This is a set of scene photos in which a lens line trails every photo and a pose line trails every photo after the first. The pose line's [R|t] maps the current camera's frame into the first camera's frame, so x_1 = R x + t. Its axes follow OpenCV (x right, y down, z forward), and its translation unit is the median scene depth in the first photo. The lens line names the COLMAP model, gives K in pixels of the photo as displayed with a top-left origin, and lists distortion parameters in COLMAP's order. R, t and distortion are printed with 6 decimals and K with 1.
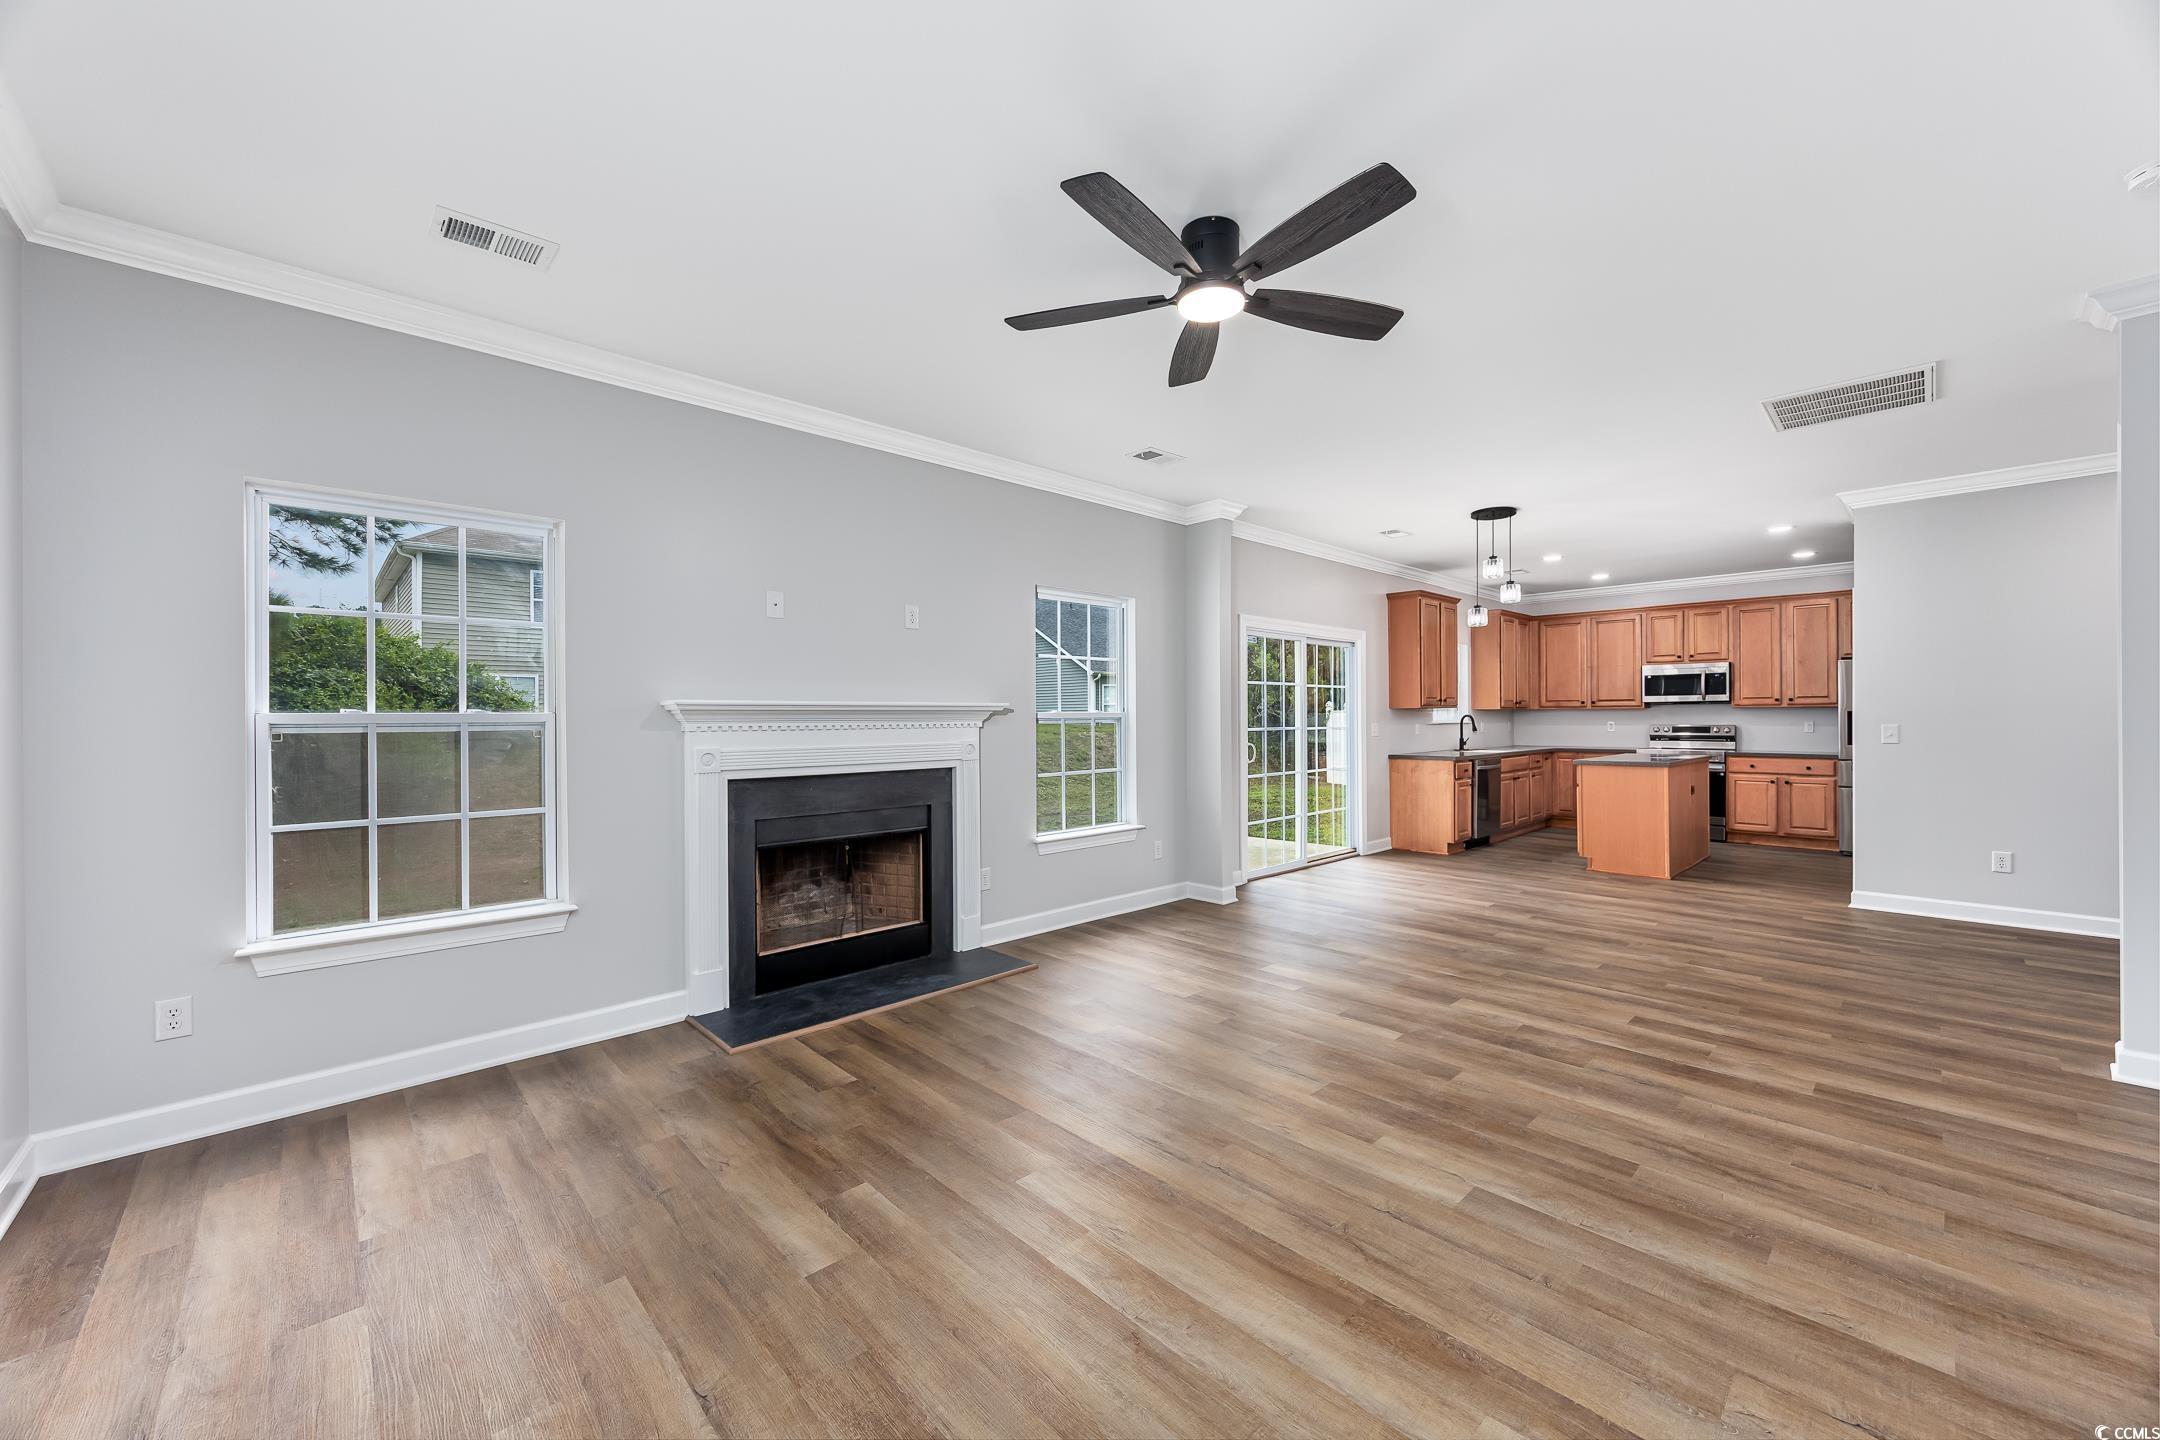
lens RADIAL K [[820.1, 0, 1108.9], [0, 820.1, 705.7], [0, 0, 1]] dist [-0.001272, -0.000457]
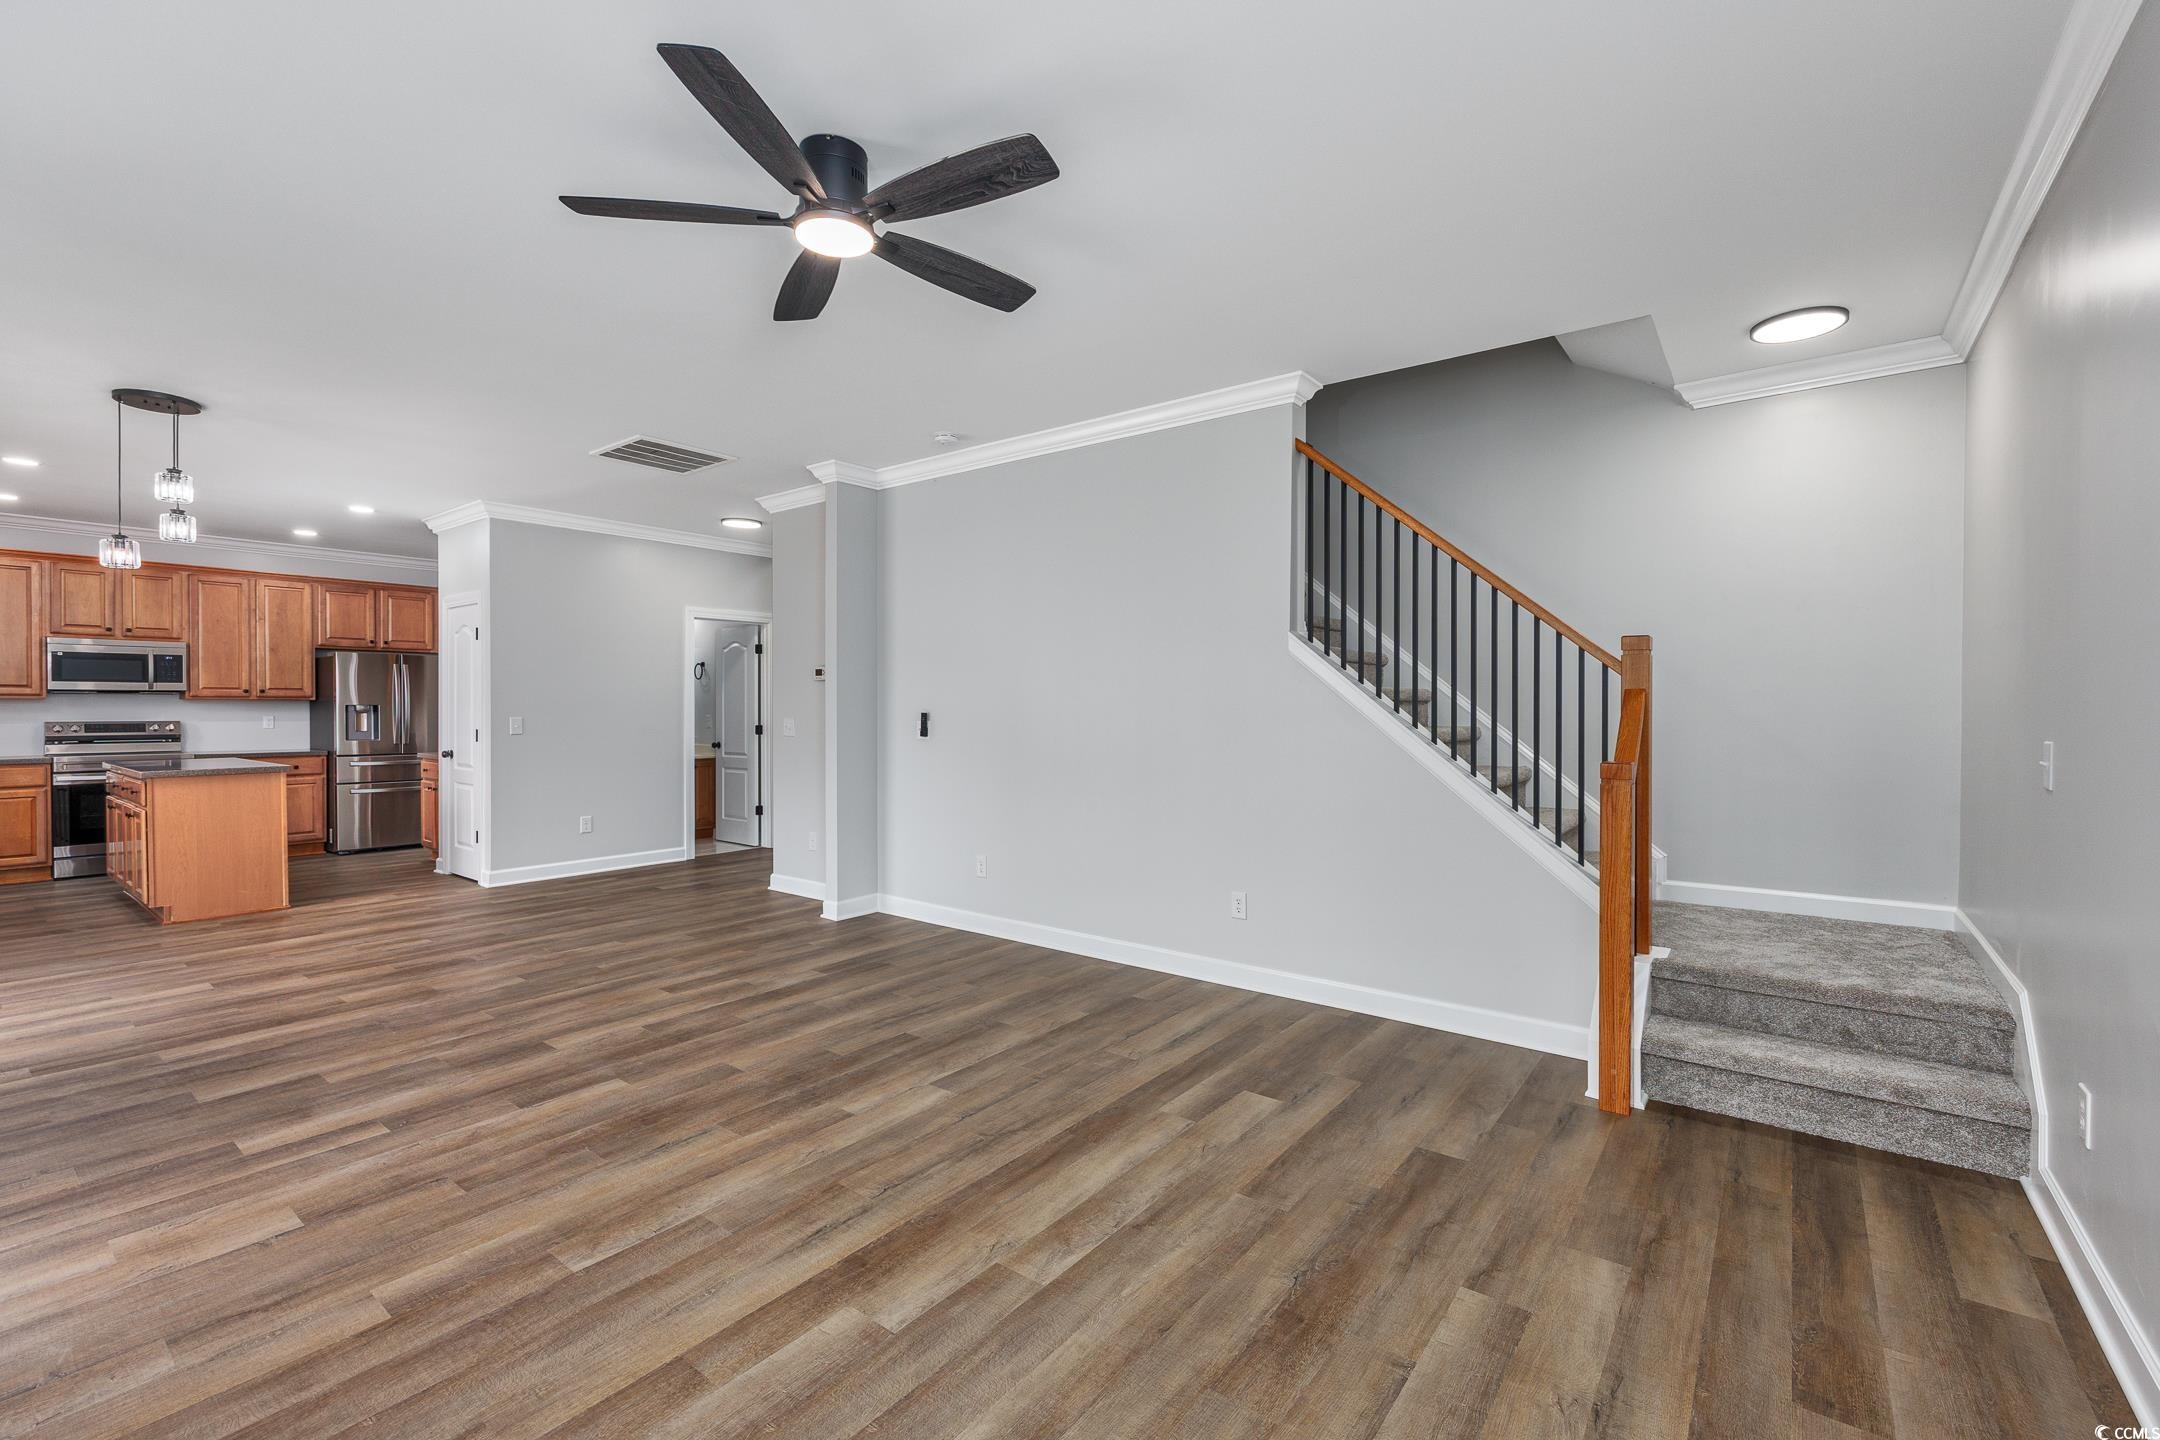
lens RADIAL K [[915.7, 0, 1080.0], [0, 915.7, 720.0], [0, 0, 1]] dist [-0.002083, -0.000176]
pose [[-0.140736, -0.007341, 0.990020, -0.741581], [-0.015214, 0.999870, 0.005251, 0.012871], [-0.989930, -0.014323, -0.140829, 0.743608]]
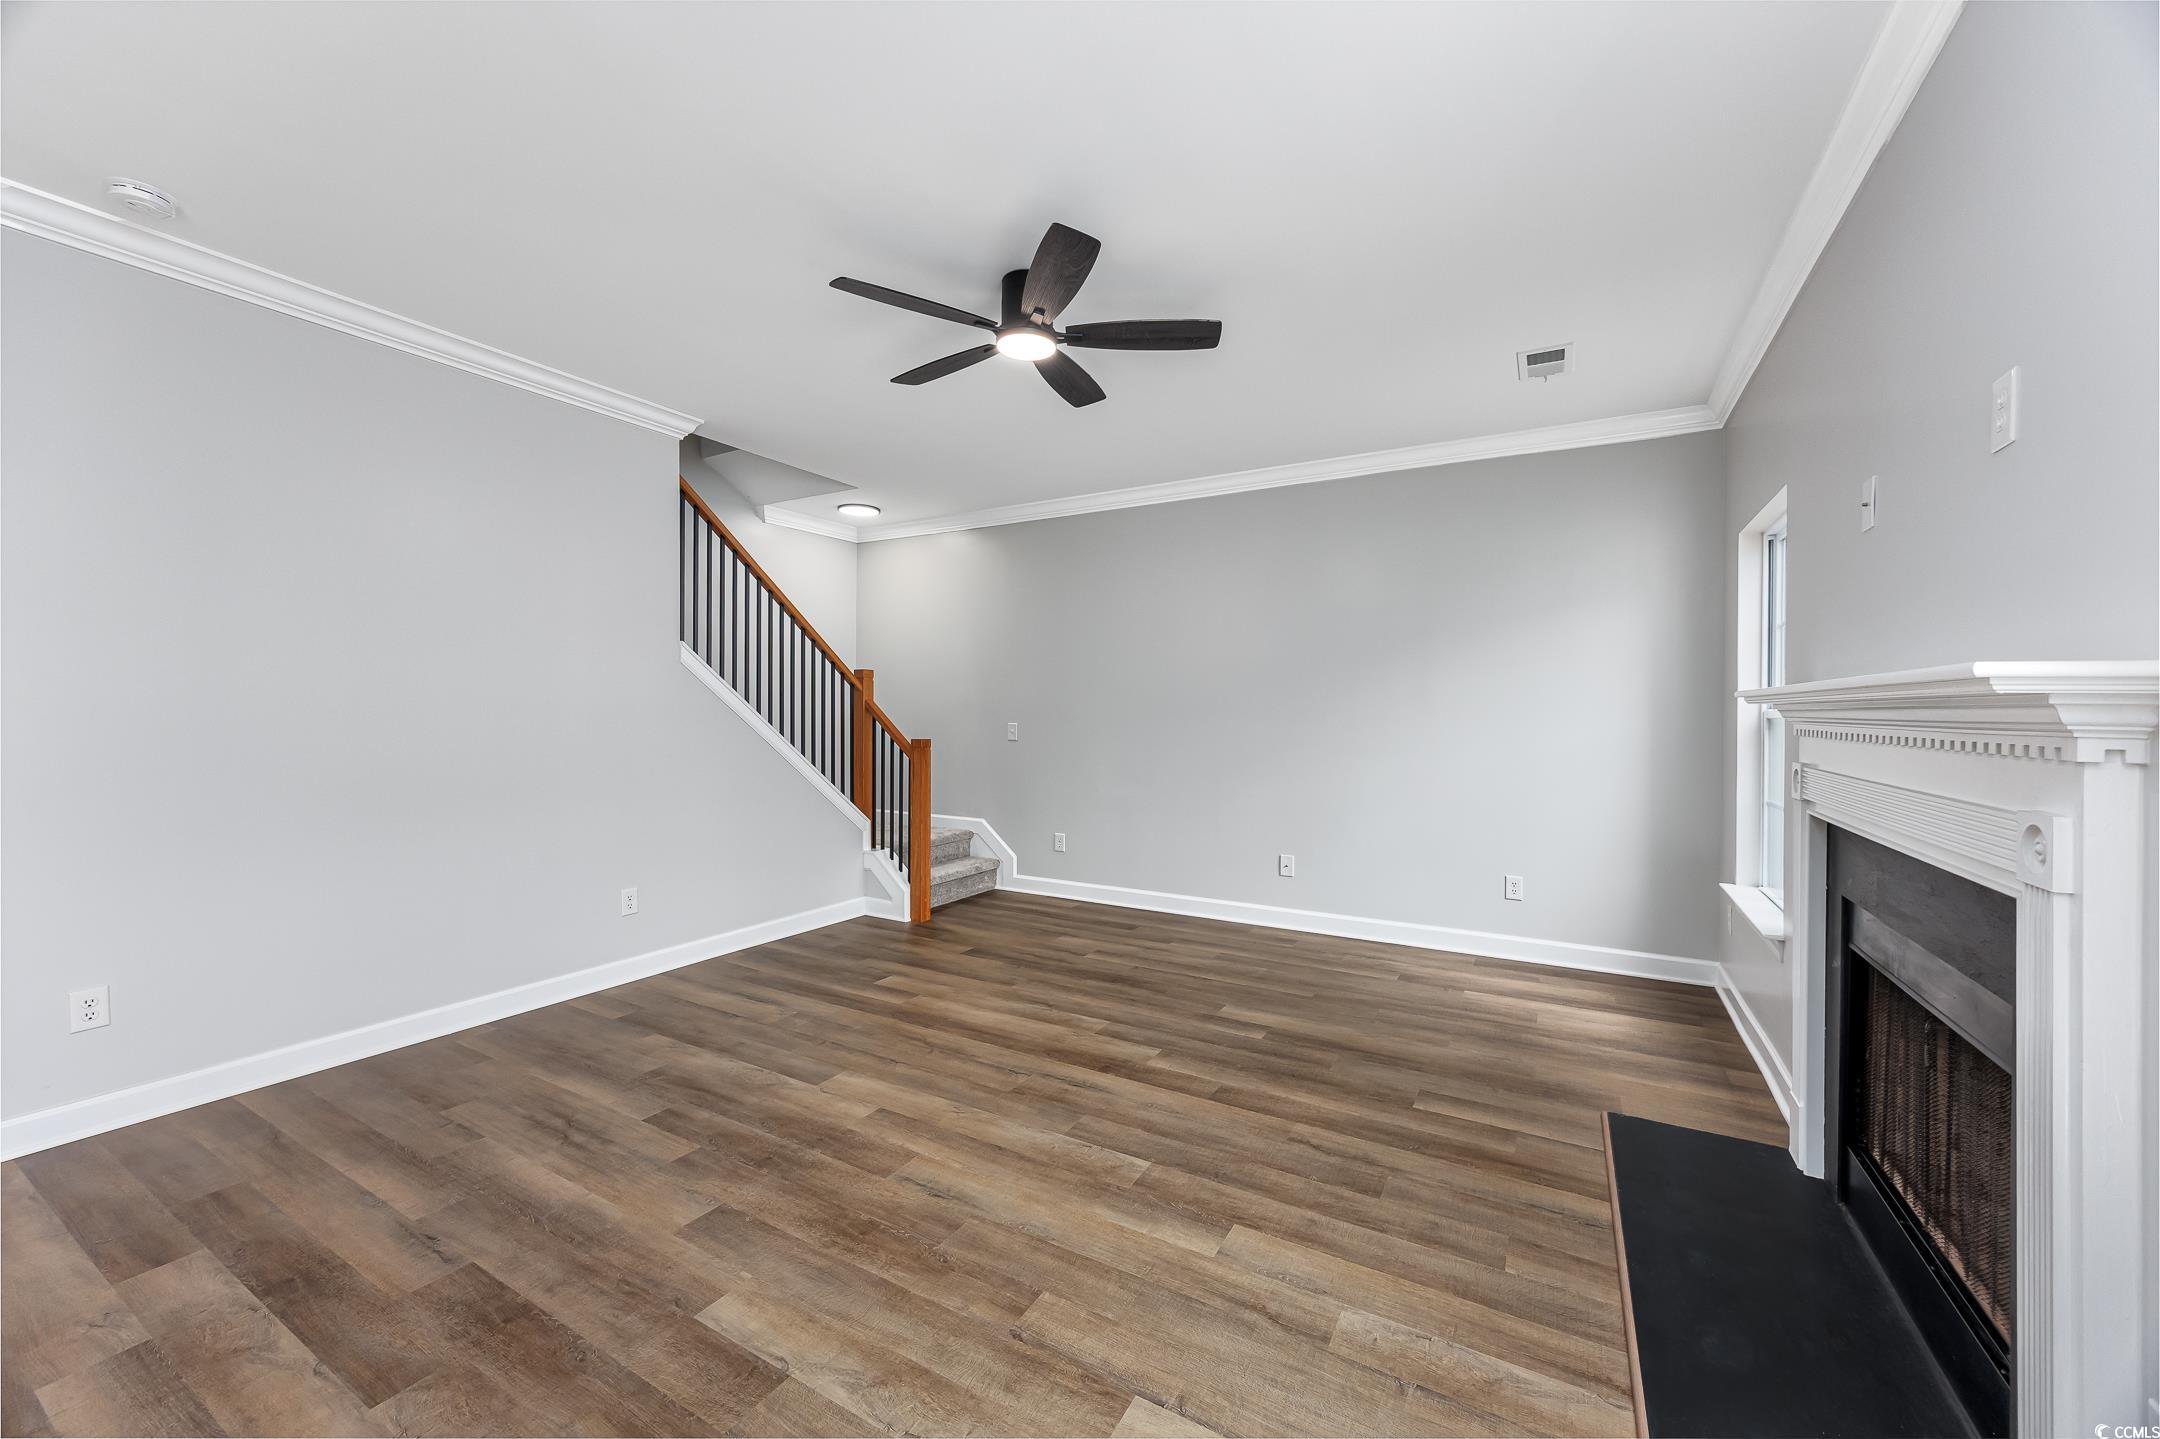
lens RADIAL K [[820.1, 0, 1108.9], [0, 820.1, 705.2], [0, 0, 1]] dist [-0.001272, -0.000457]
pose [[-0.957940, -0.000725, -0.286966, 0.287633], [0.005176, 0.999790, -0.019806, 0.019702], [0.286920, -0.020458, -0.957736, 1.794946]]
